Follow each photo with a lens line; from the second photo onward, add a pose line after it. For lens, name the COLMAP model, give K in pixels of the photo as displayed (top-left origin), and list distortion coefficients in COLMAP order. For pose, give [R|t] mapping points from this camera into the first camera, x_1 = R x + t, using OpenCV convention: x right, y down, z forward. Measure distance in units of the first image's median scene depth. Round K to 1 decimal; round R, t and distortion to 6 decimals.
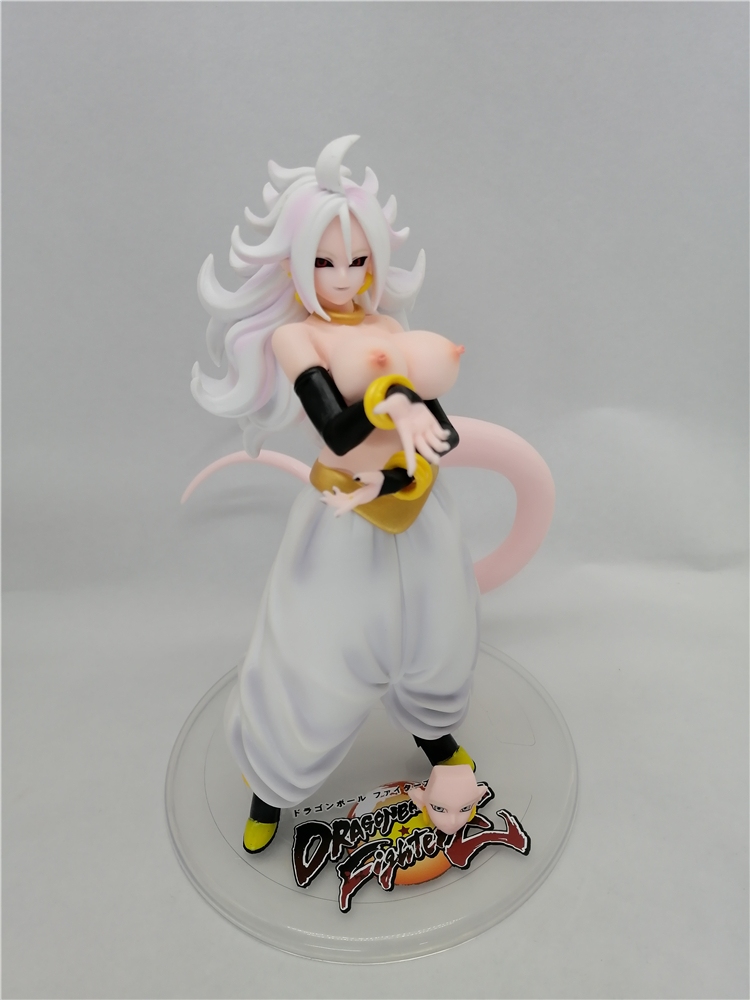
lens RADIAL K [[807.6, 0, 369.1], [0, 807.6, 500.0], [0, 0, 1]] dist [-0.025079, 0.012058]
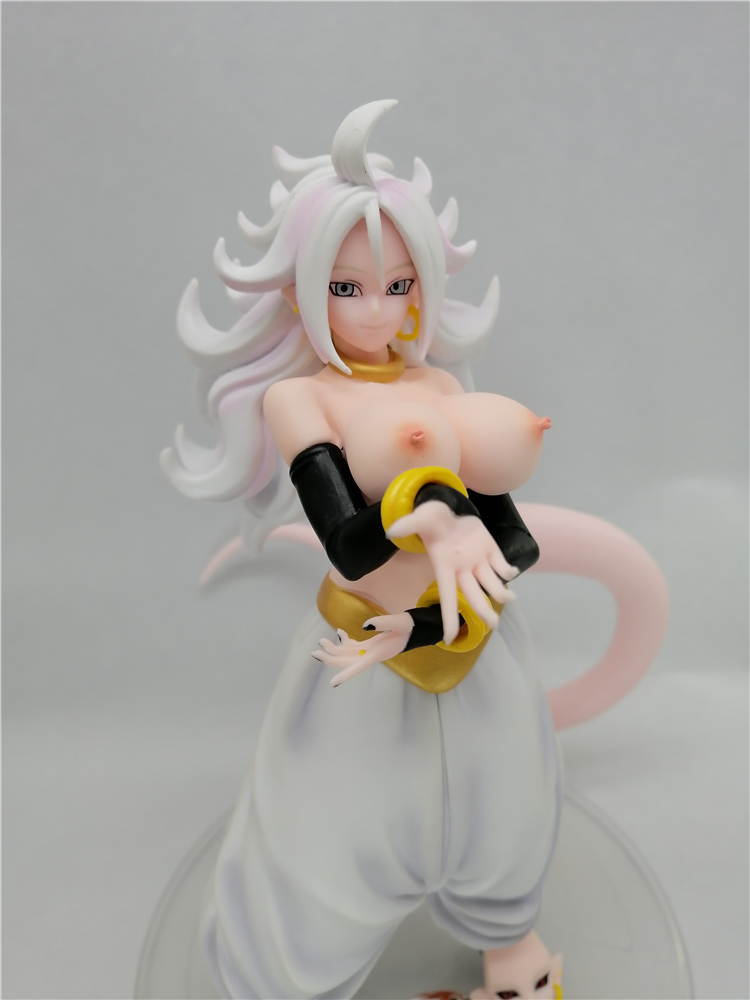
lens RADIAL K [[807.6, 0, 368.6], [0, 807.6, 496.3], [0, 0, 1]] dist [-0.025079, 0.012058]
pose [[0.993732, 0.038048, -0.105114, 0.041220], [-0.044256, 0.997371, -0.057376, -0.080966], [0.102654, 0.061668, 0.992804, 0.328804]]
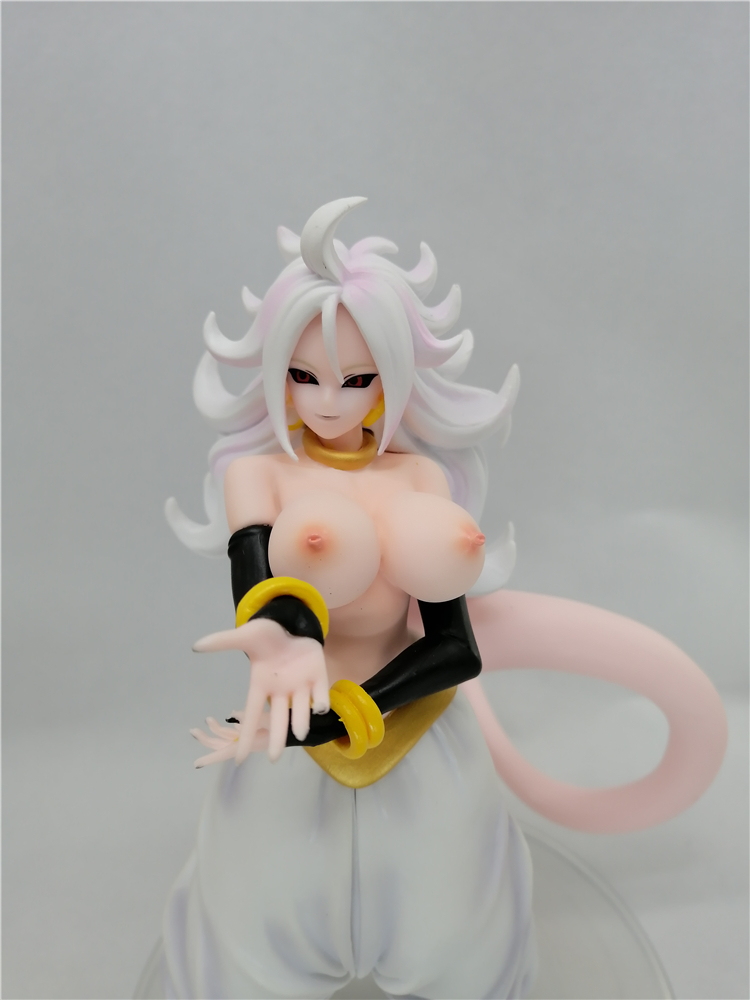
lens RADIAL K [[807.6, 0, 373.2], [0, 807.6, 494.9], [0, 0, 1]] dist [-0.025079, 0.012058]
pose [[0.910349, 0.176700, -0.374221, 0.257453], [-0.201610, 0.979061, -0.028152, -0.180200], [0.361411, 0.101075, 0.926912, 0.379000]]
